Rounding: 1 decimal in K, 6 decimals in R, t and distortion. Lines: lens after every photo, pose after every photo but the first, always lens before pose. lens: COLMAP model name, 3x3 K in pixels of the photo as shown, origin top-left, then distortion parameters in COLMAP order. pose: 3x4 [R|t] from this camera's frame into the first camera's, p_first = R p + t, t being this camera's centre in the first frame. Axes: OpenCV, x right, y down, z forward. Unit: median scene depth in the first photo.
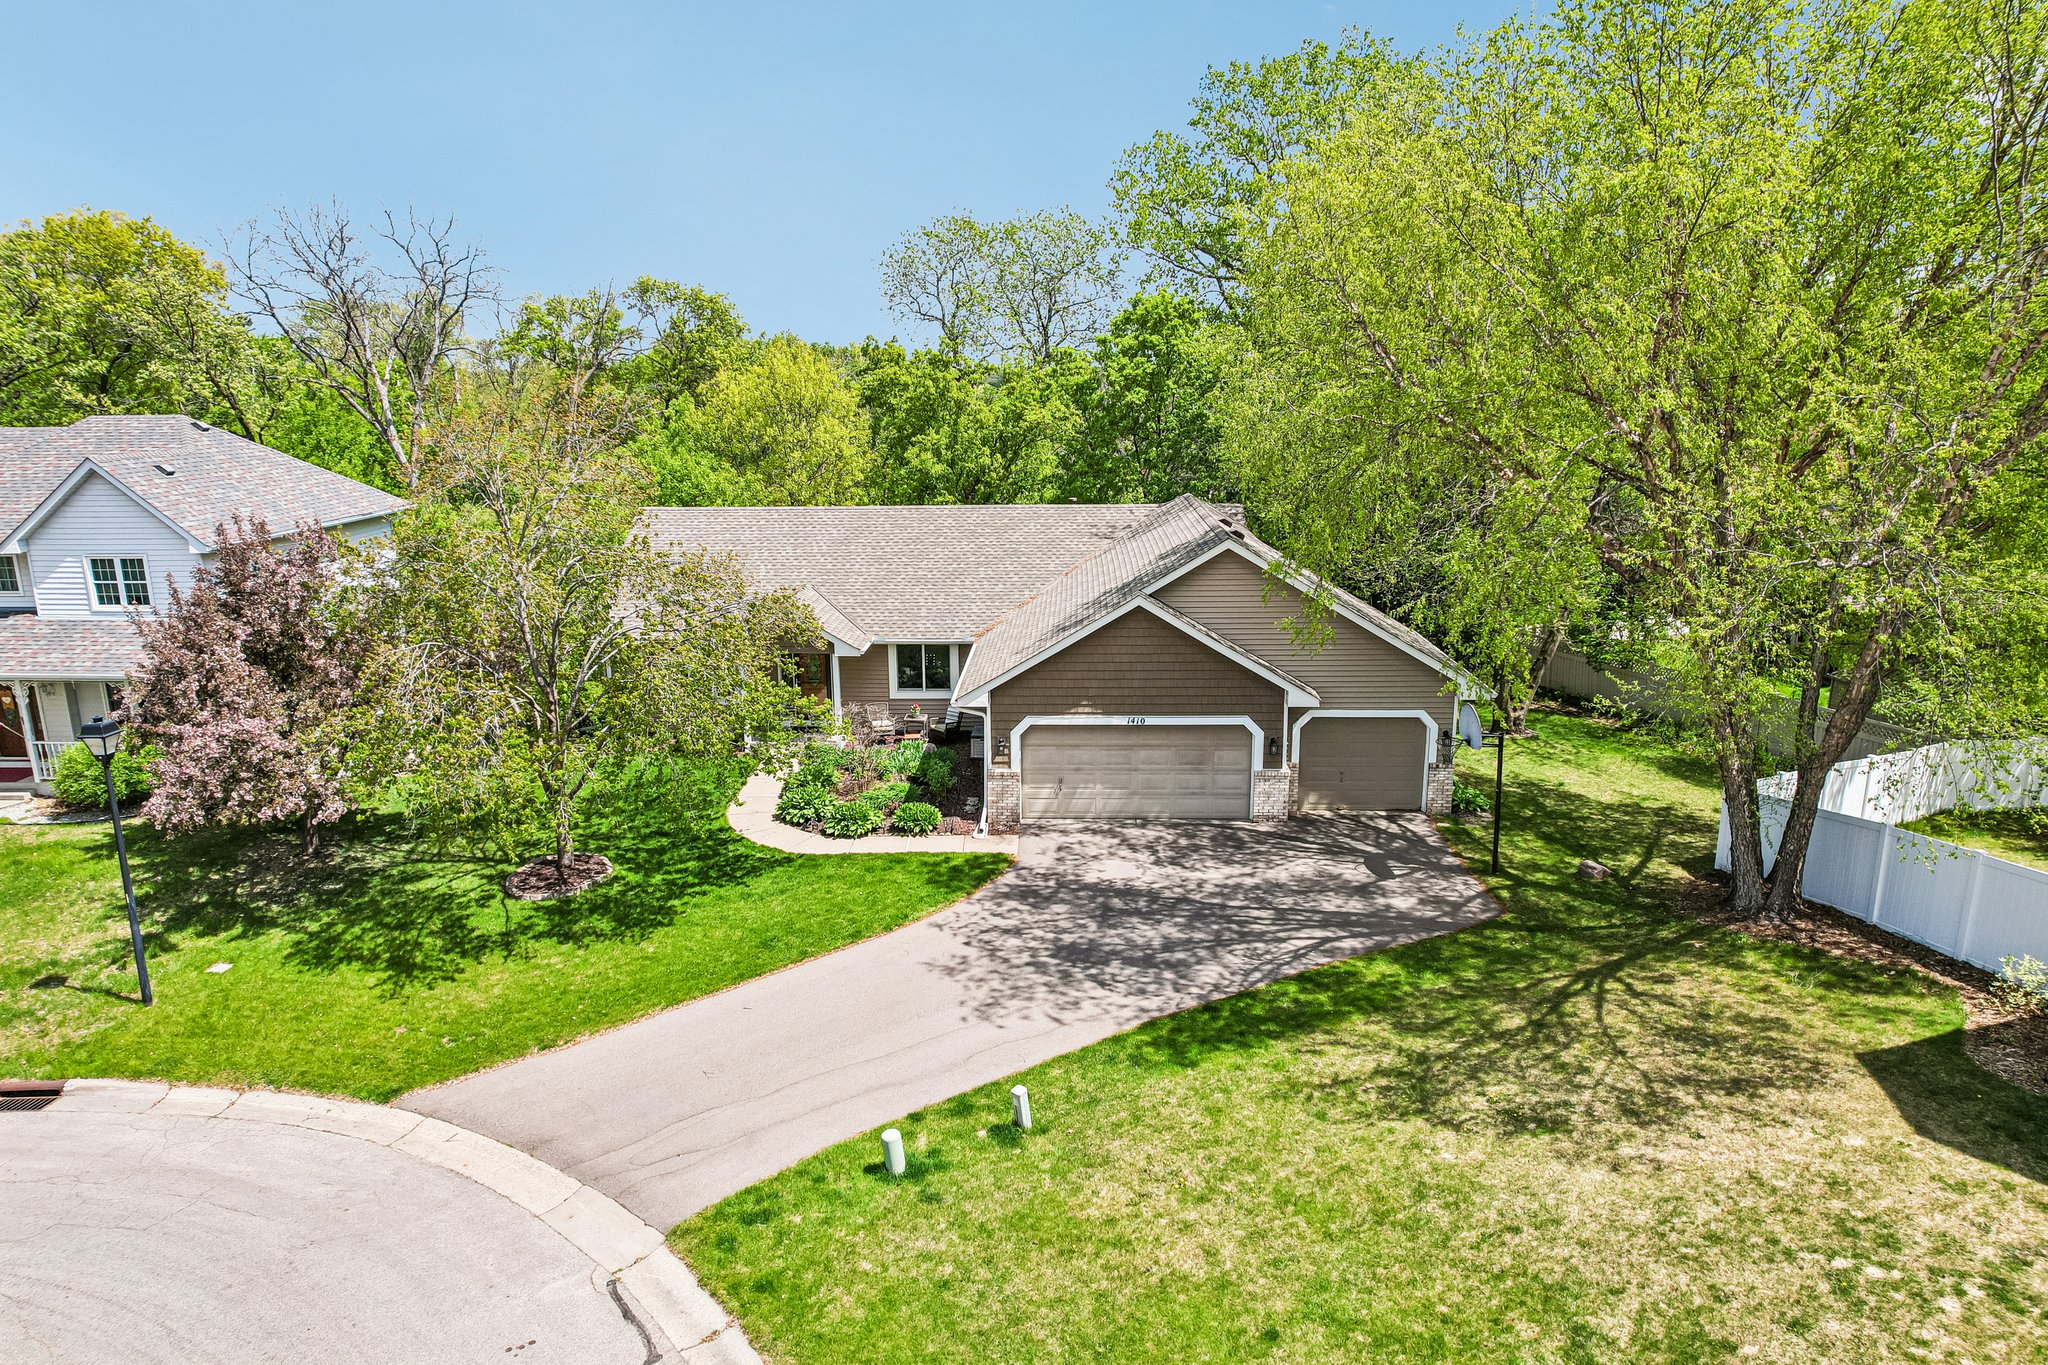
lens RADIAL K [[1331.0, 0, 1039.4], [0, 1331.0, 683.5], [0, 0, 1]] dist [-0.101274, 0.090302]
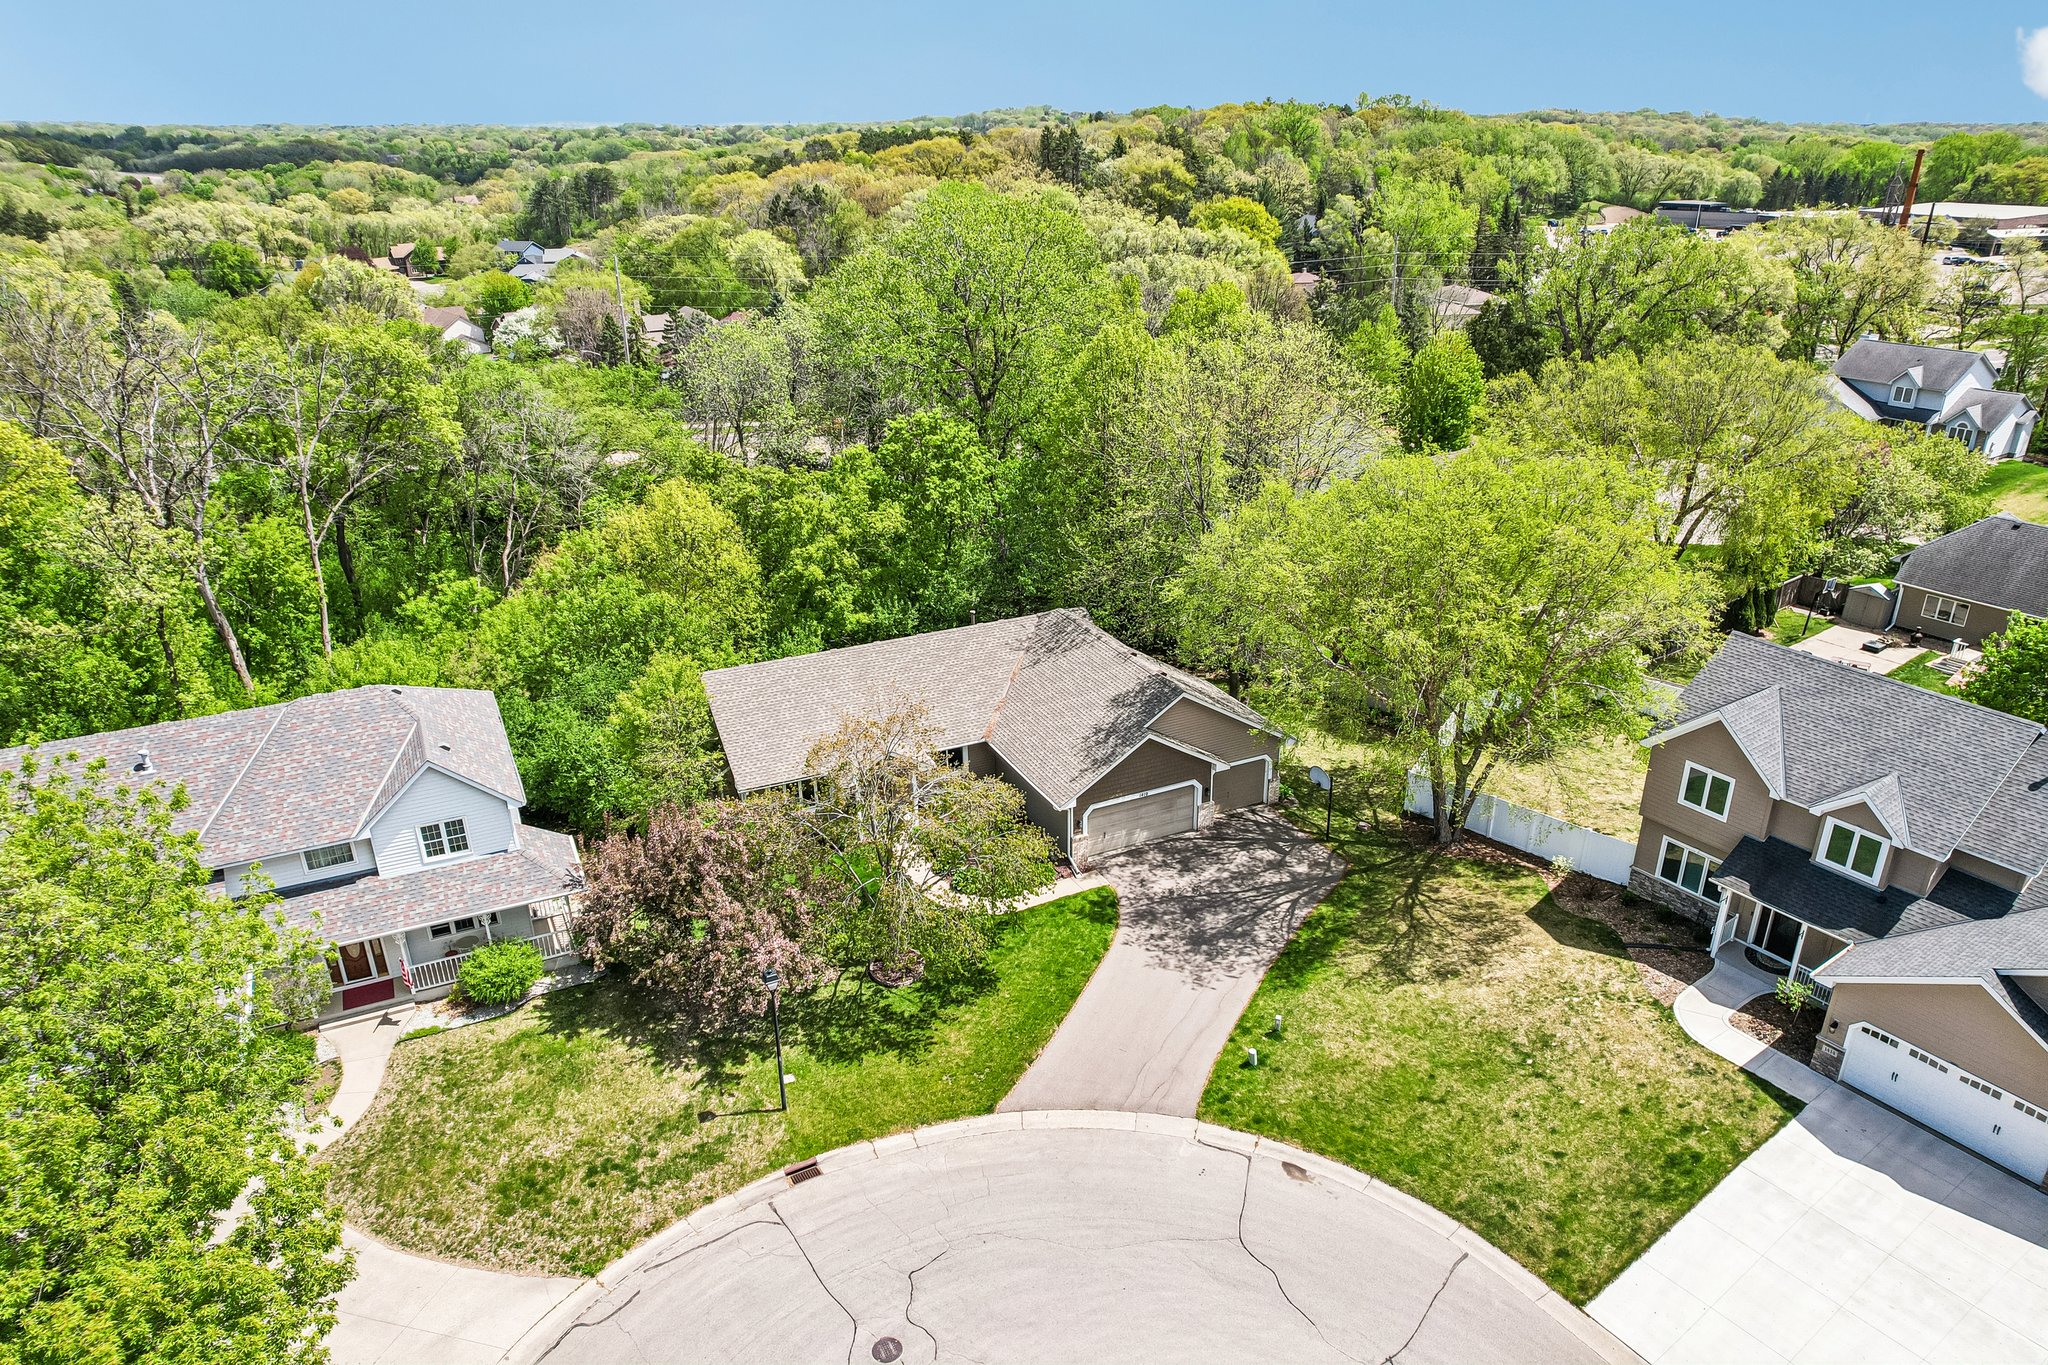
lens RADIAL K [[1331.0, 0, 1039.4], [0, 1331.0, 683.5], [0, 0, 1]] dist [-0.101274, 0.090302]
pose [[0.878577, -0.182200, 0.441481, -0.852939], [0.101097, 0.974374, 0.200935, -0.515301], [-0.466778, -0.131904, 0.874483, -0.525711]]
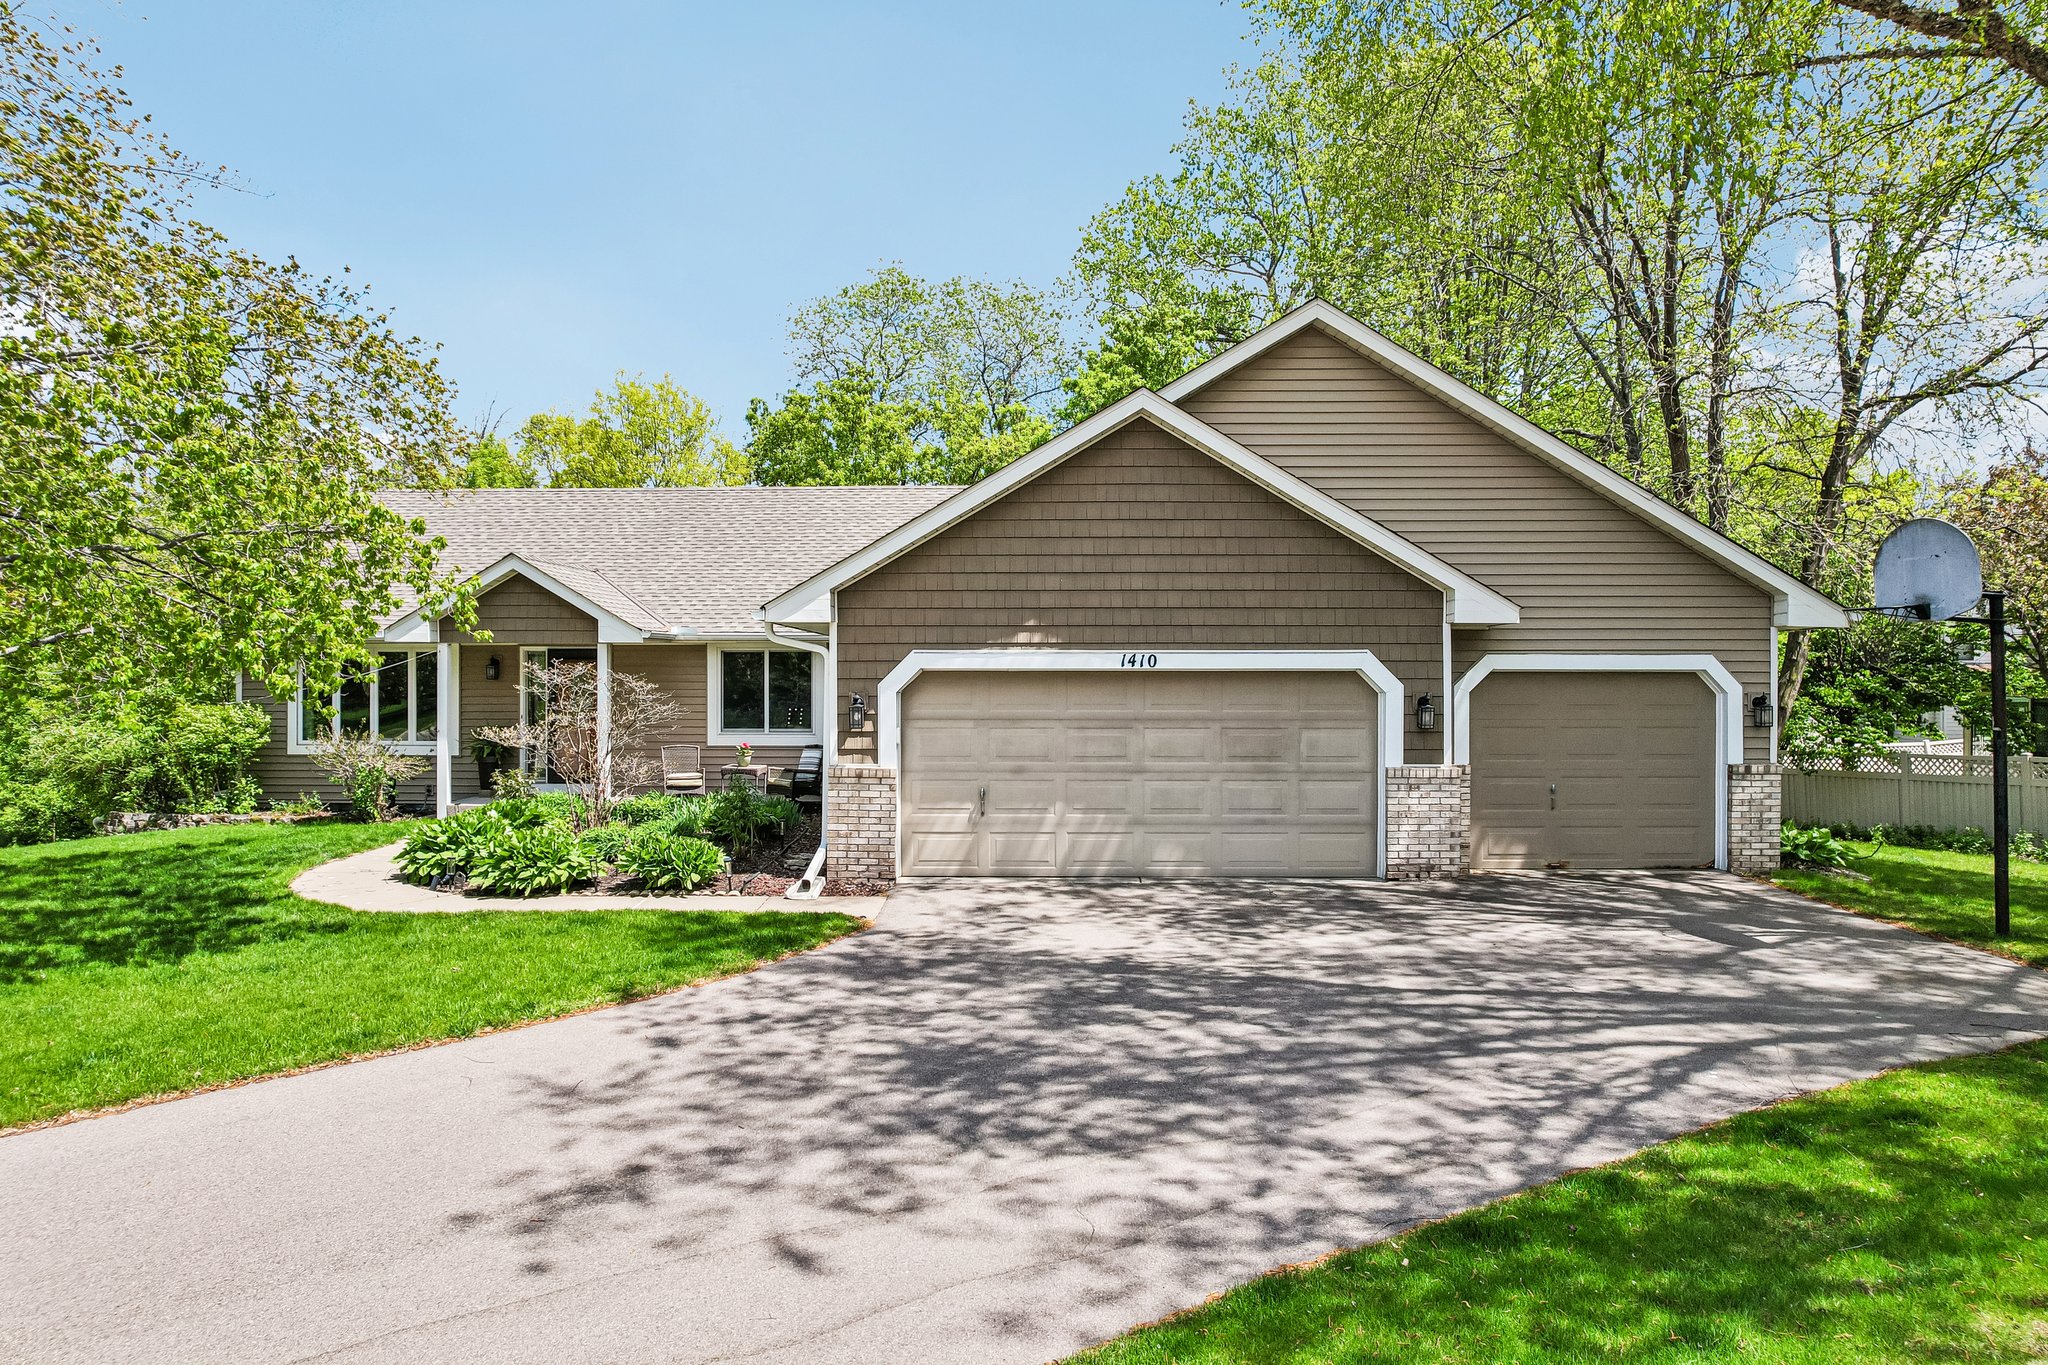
lens RADIAL K [[1331.0, 0, 1039.4], [0, 1331.0, 683.5], [0, 0, 1]] dist [-0.101274, 0.090302]
pose [[0.999810, 0.007171, 0.018119, 0.028667], [-0.002811, 0.973174, -0.230055, 0.150758], [-0.019283, 0.229960, 0.973009, 0.544951]]
